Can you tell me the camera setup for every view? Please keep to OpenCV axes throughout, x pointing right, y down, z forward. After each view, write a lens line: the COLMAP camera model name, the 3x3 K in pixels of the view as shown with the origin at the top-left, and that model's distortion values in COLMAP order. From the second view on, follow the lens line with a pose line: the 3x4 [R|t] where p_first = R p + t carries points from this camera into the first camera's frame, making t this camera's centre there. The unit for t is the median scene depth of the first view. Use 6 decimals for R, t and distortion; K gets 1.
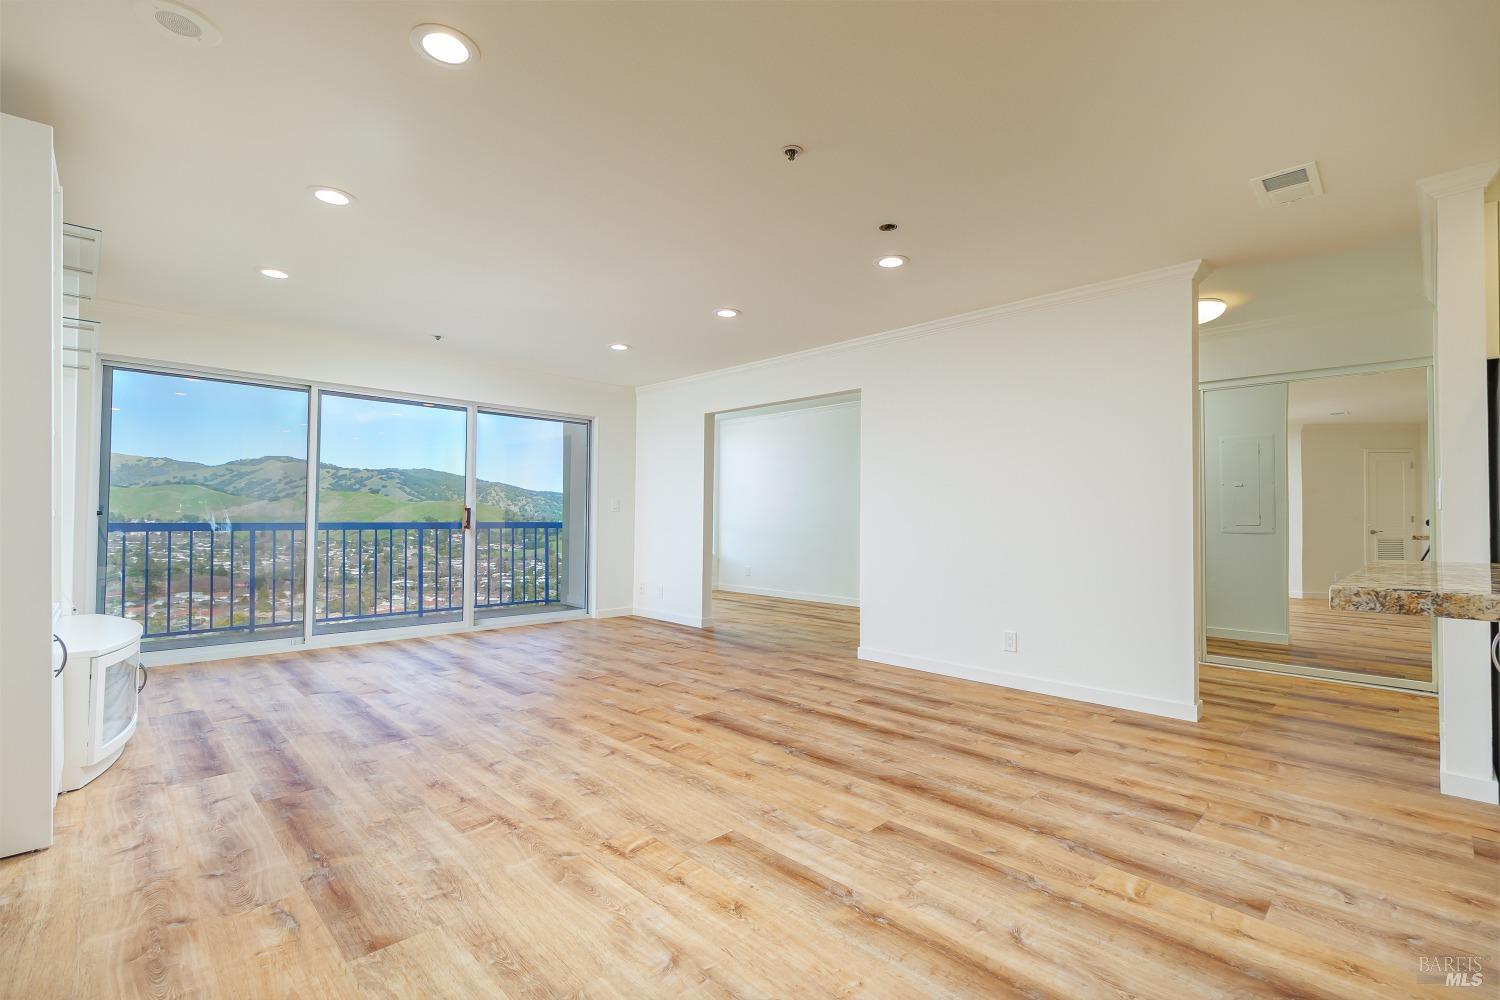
lens RADIAL K [[661.7, 0, 739.8], [0, 661.7, 509.5], [0, 0, 1]] dist [0.000375, -0.000333]
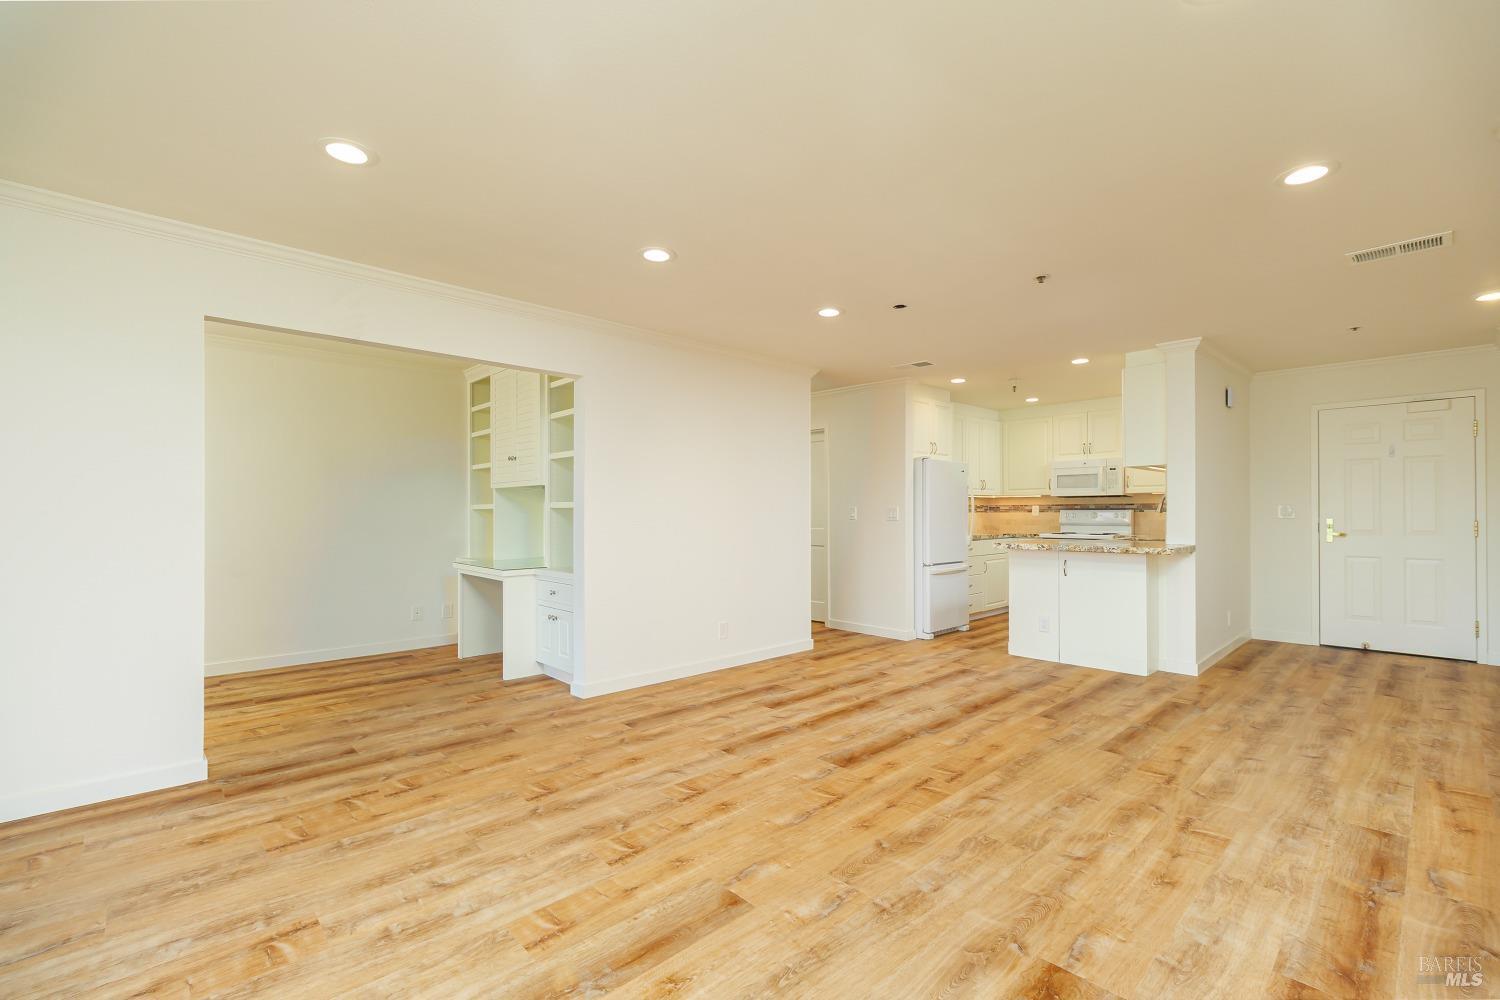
lens RADIAL K [[661.7, 0, 751.4], [0, 661.7, 511.1], [0, 0, 1]] dist [0.000375, -0.000333]
pose [[0.005685, -0.005342, 0.999970, -1.069026], [-0.011848, 0.999915, 0.005409, -0.034537], [-0.999914, -0.011878, 0.005621, 1.265205]]
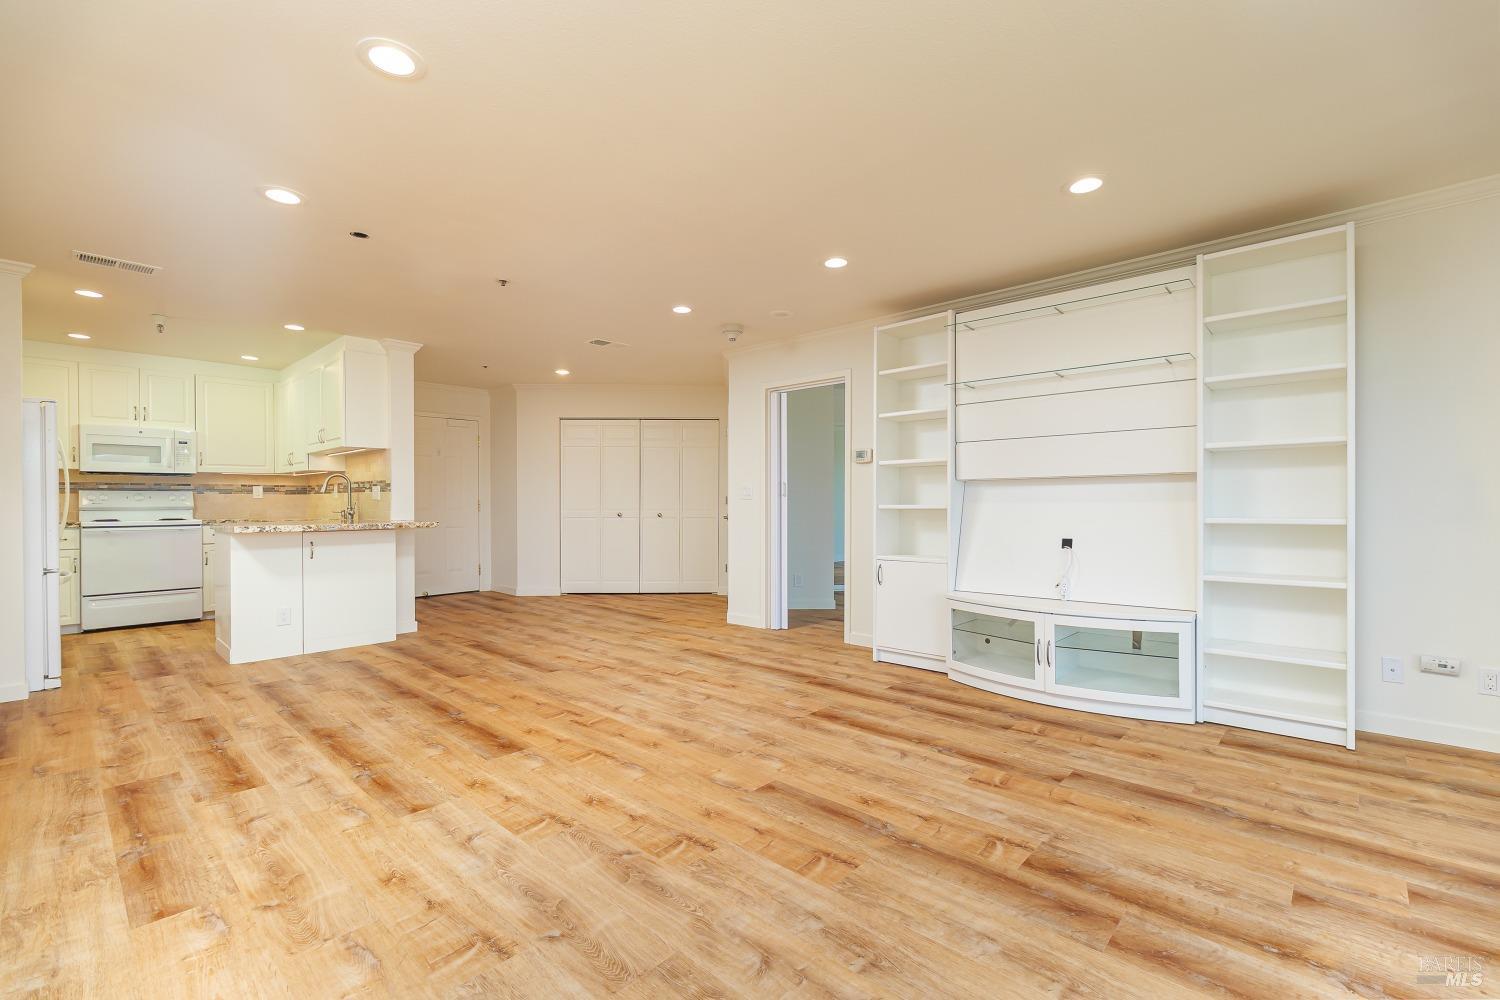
lens RADIAL K [[661.7, 0, 767.7], [0, 661.7, 506.6], [0, 0, 1]] dist [0.000375, -0.000333]
pose [[-0.996371, -0.002805, -0.085076, -0.342590], [-0.002232, 0.999974, -0.006824, 0.013327], [0.085093, -0.006609, -0.996351, 2.099463]]
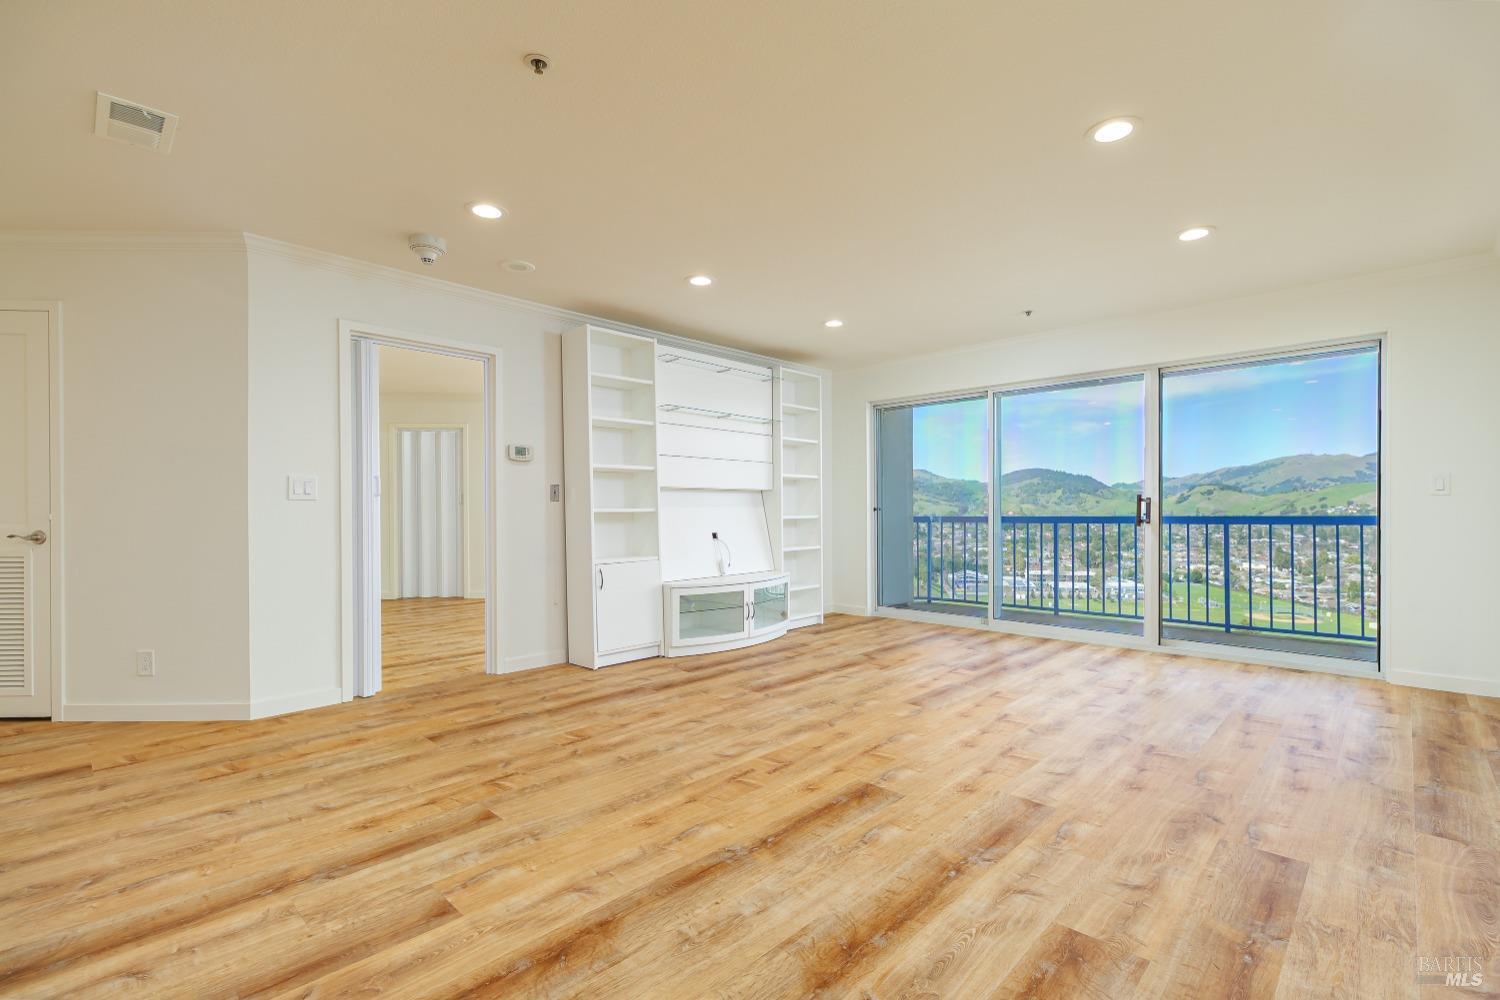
lens RADIAL K [[661.7, 0, 773.5], [0, 661.7, 539.9], [0, 0, 1]] dist [0.000375, -0.000333]
pose [[0.065177, 0.035203, -0.997253, 0.716861], [0.018426, 0.999165, 0.036475, 0.021580], [0.997704, -0.020753, 0.064474, 0.965455]]
